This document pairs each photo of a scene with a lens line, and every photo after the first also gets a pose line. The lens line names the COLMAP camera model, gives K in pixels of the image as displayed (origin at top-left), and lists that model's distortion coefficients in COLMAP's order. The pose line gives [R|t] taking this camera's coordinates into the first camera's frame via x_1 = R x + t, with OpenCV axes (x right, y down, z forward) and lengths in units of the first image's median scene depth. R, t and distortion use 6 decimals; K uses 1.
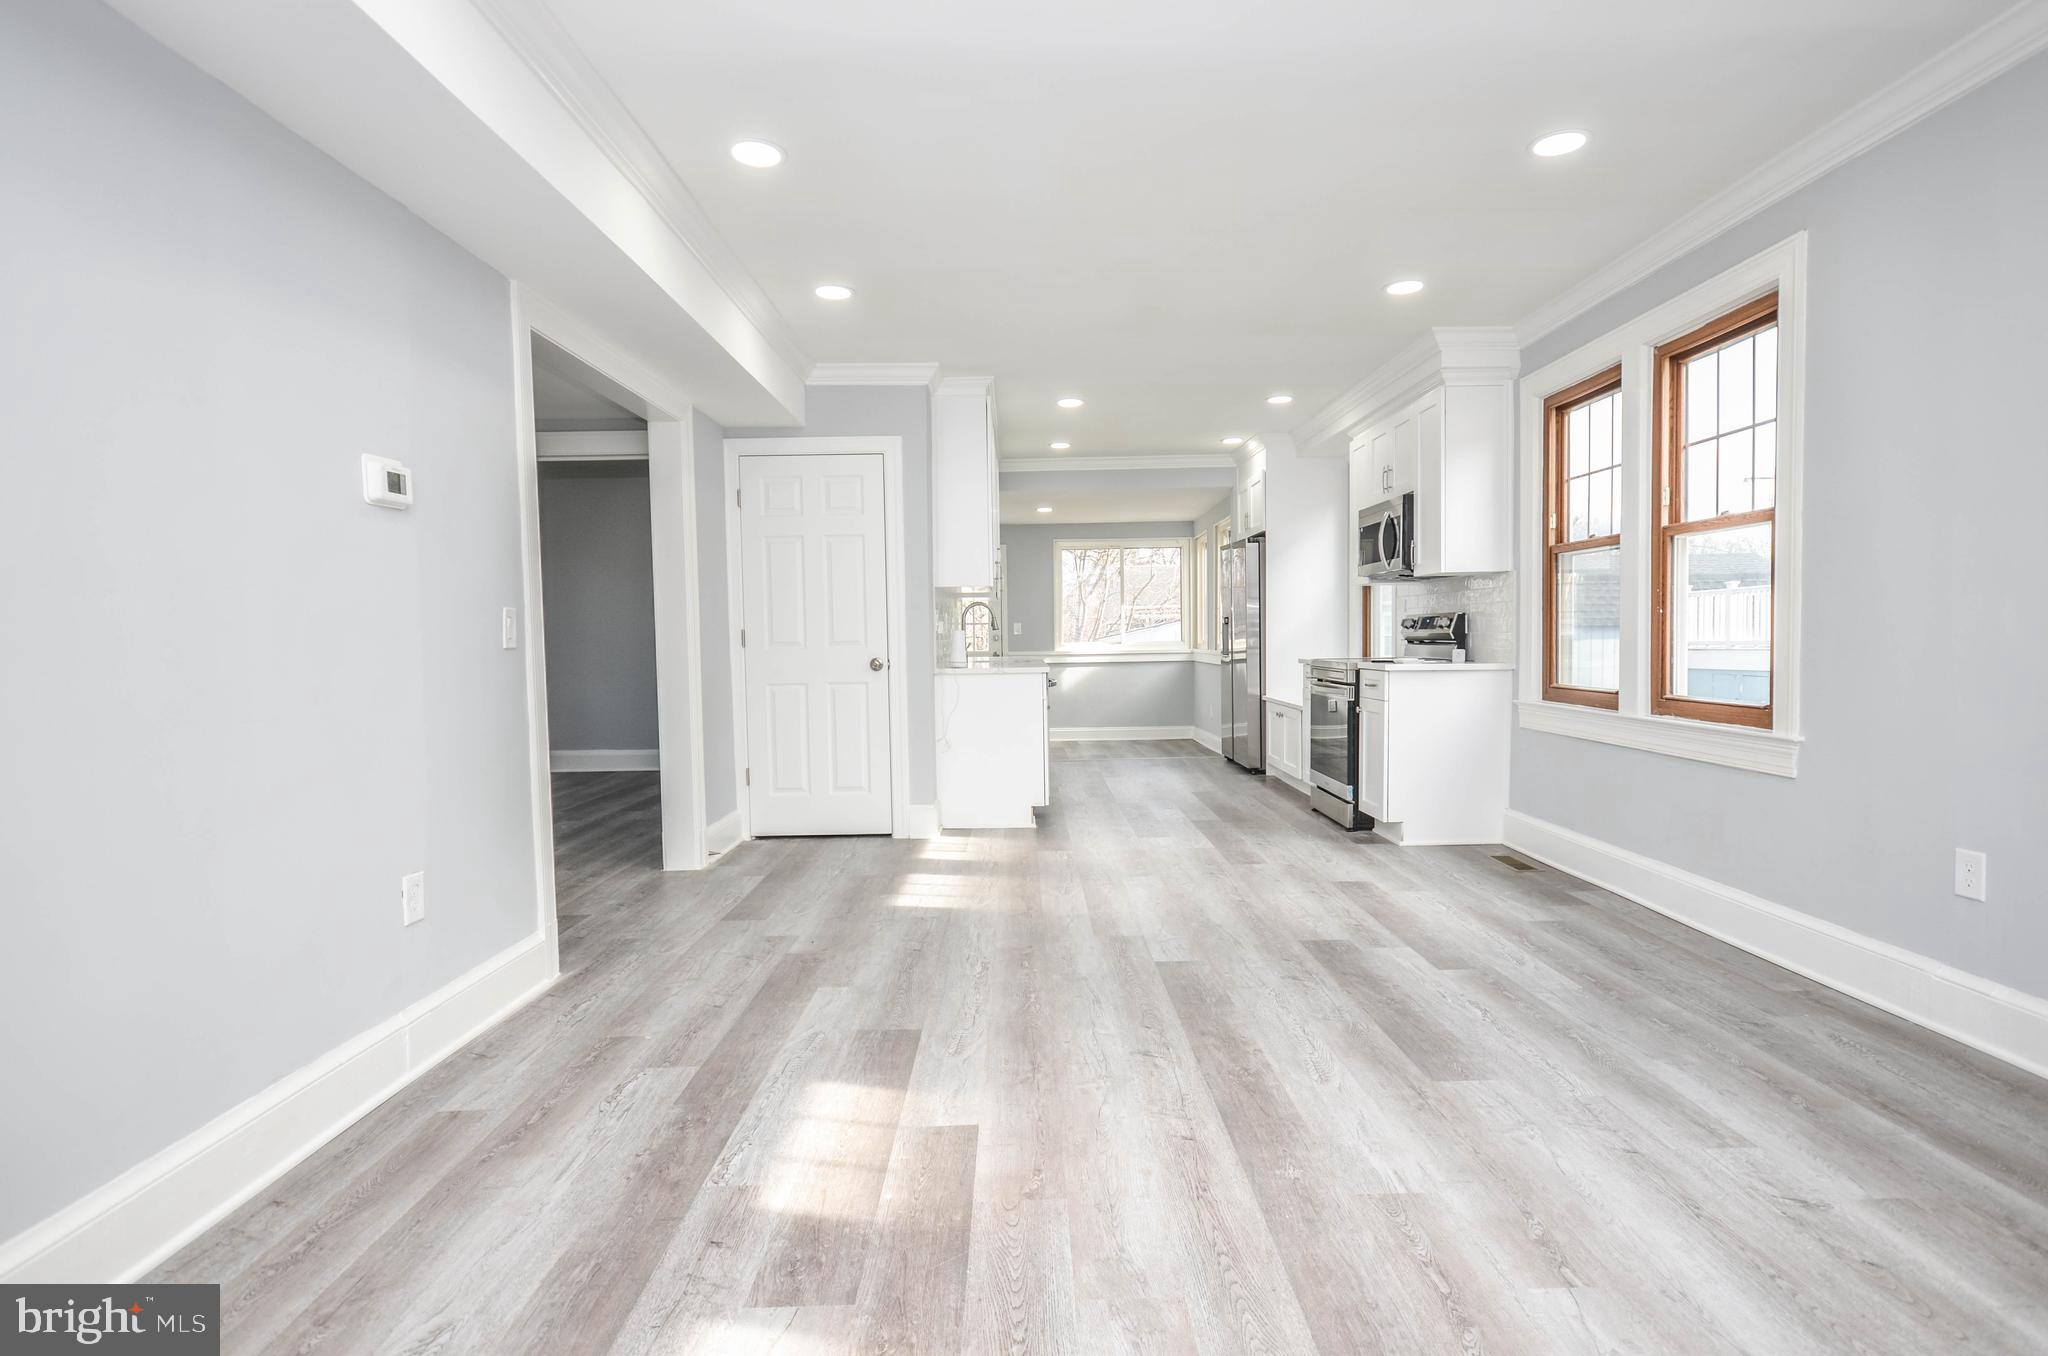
lens RADIAL K [[1060.3, 0, 1047.8], [0, 1060.3, 679.4], [0, 0, 1]] dist [0.006977, 0.000693]
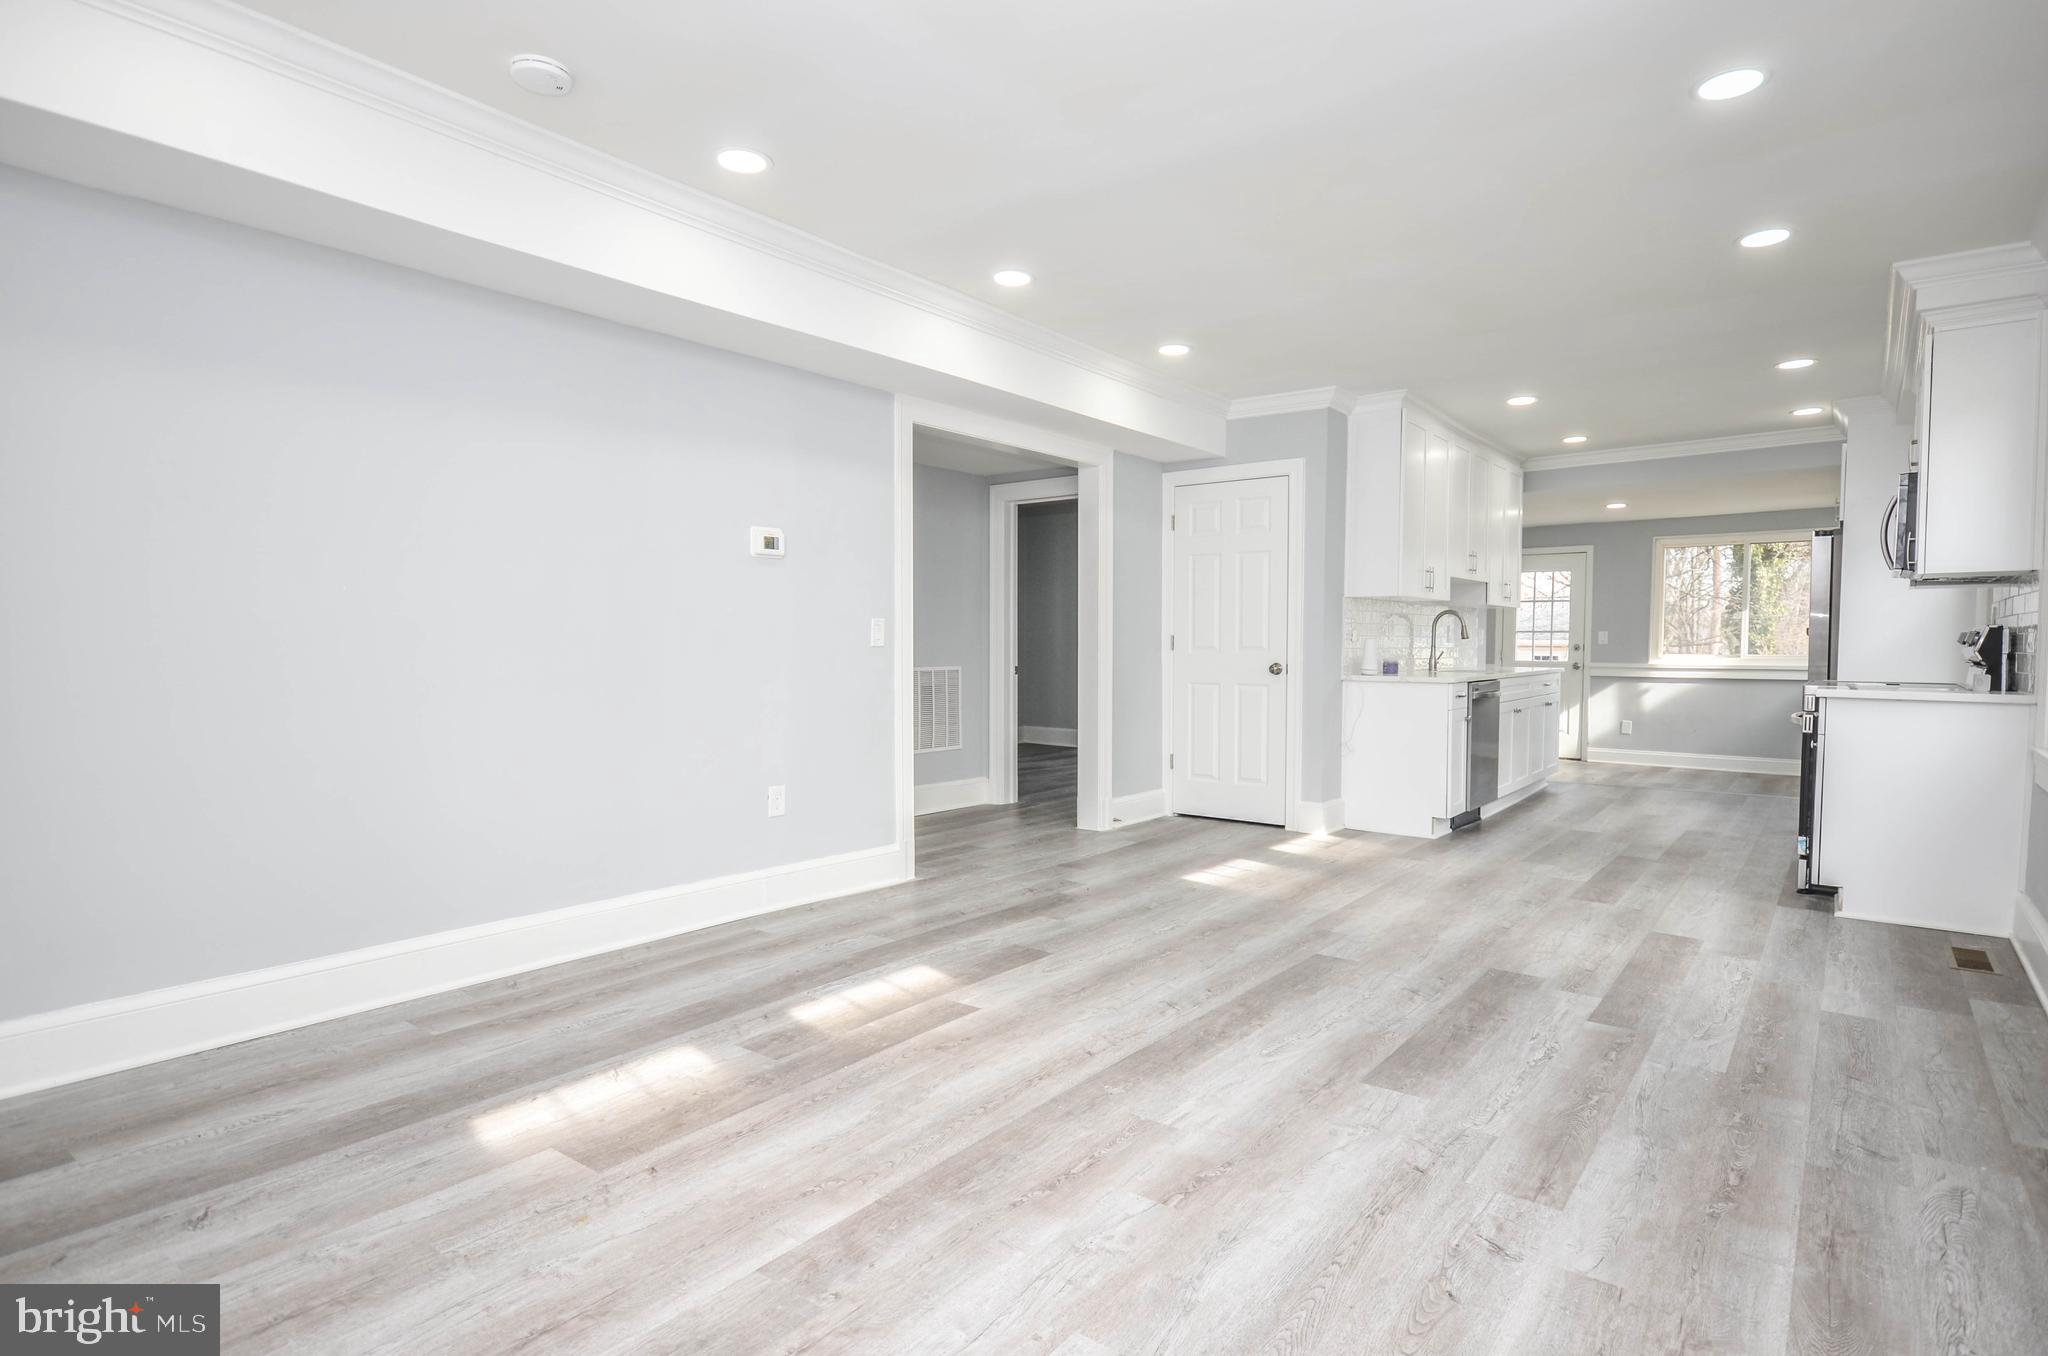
lens RADIAL K [[1060.3, 0, 1047.8], [0, 1060.3, 679.4], [0, 0, 1]] dist [0.006977, 0.000693]
pose [[0.786818, 0.039673, -0.615908, 0.534893], [-0.041678, 0.999069, 0.011110, -0.009357], [0.615776, 0.016929, 0.787739, -0.007756]]
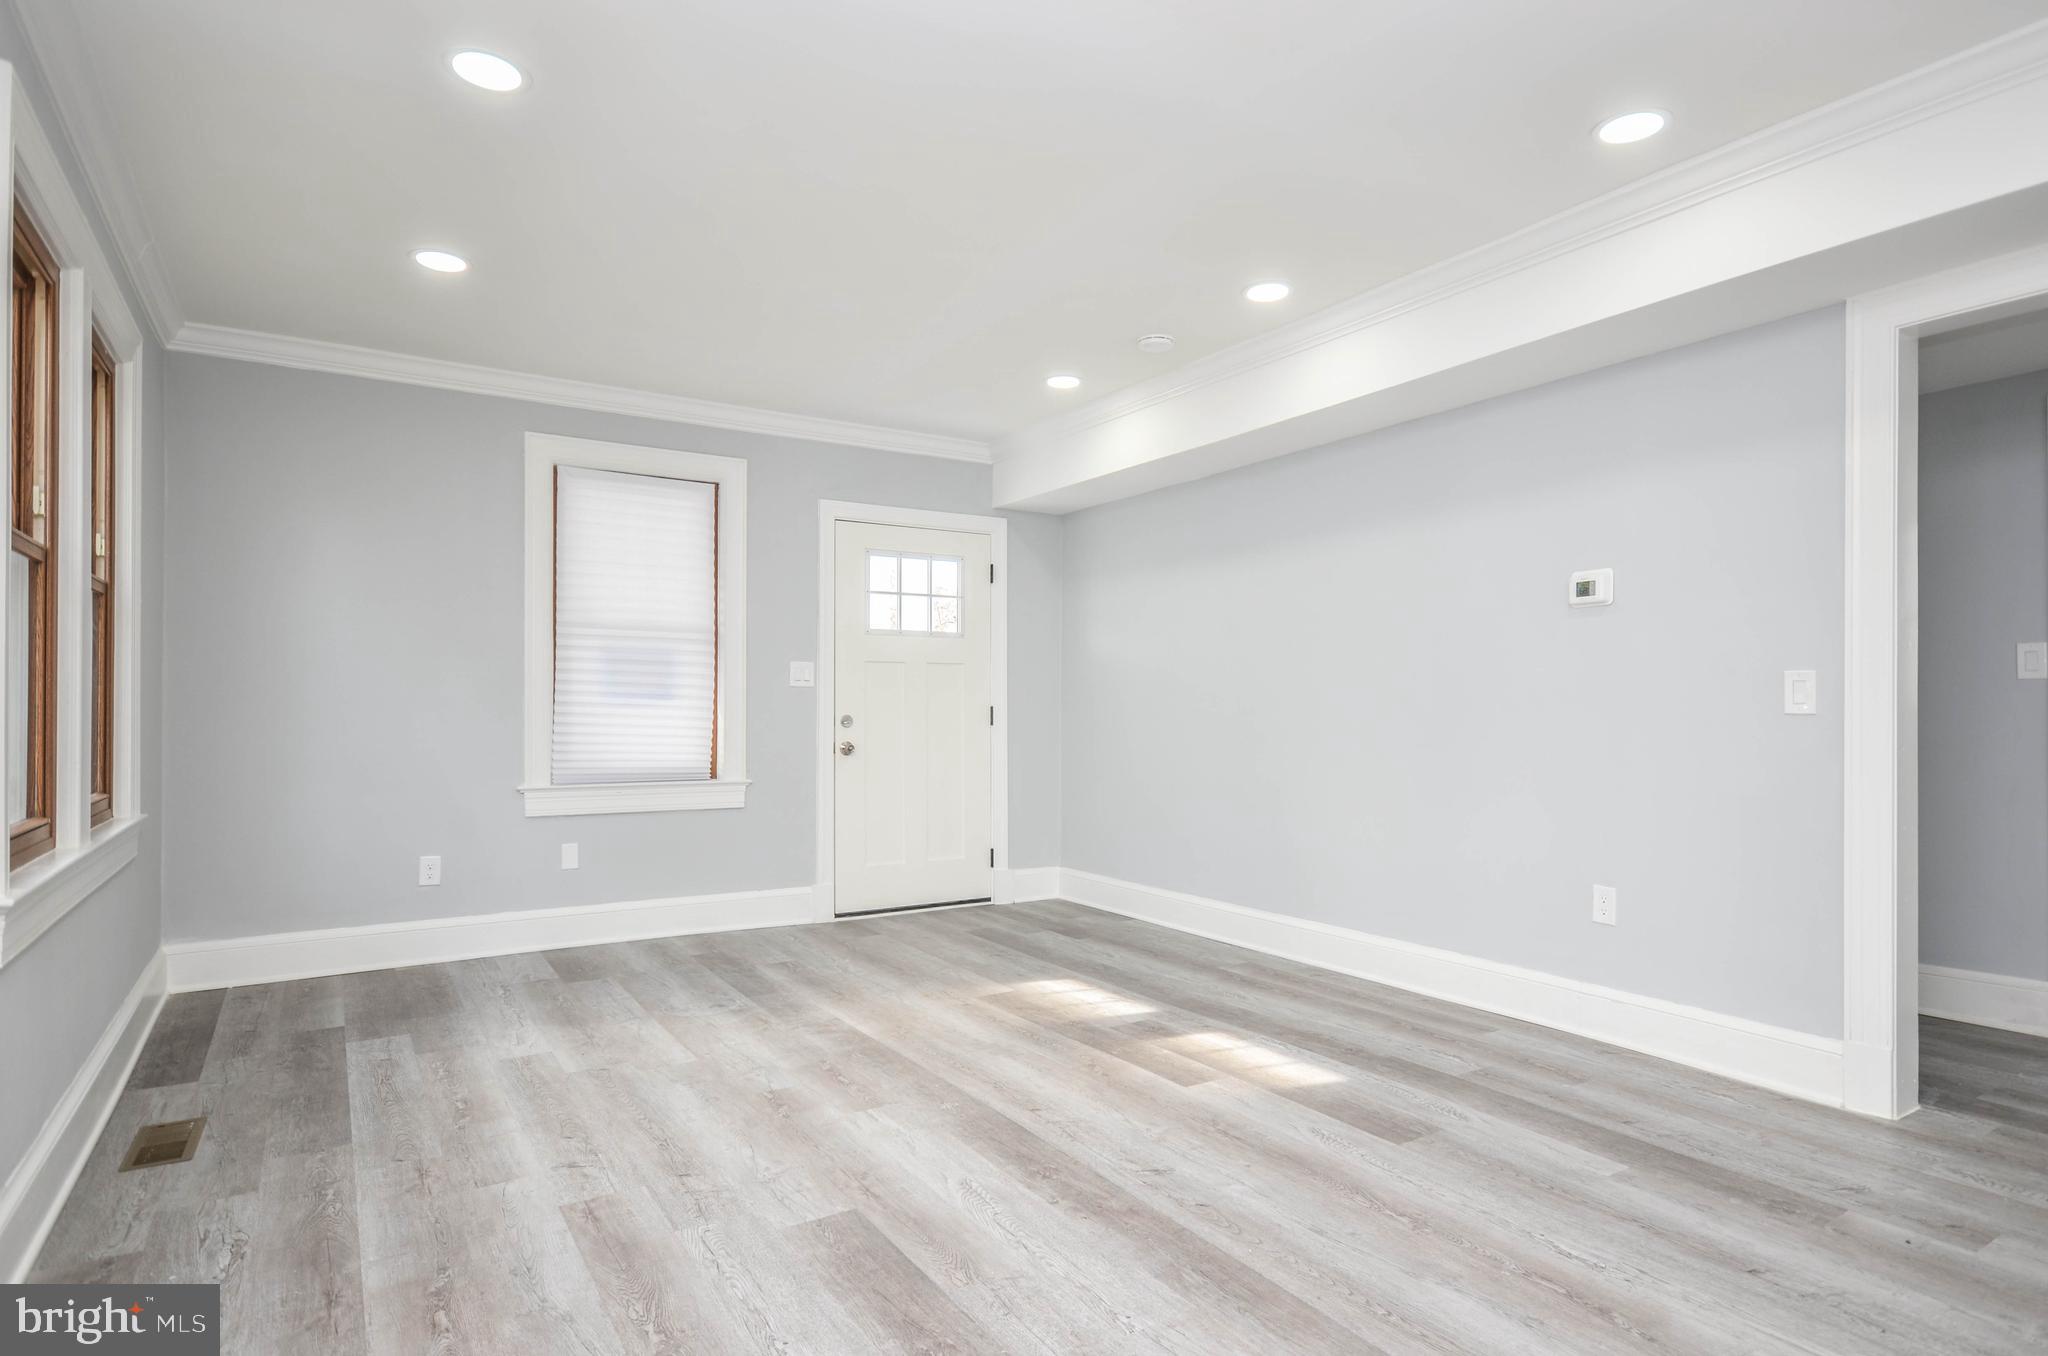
lens RADIAL K [[1116.2, 0, 1082.0], [0, 1116.2, 709.9], [0, 0, 1]] dist [0.011778, 0.000385]
pose [[-0.835514, 0.016517, -0.549220, 0.515623], [-0.009205, 0.998987, 0.044046, -0.065011], [0.549391, 0.041857, -0.834516, 1.352867]]
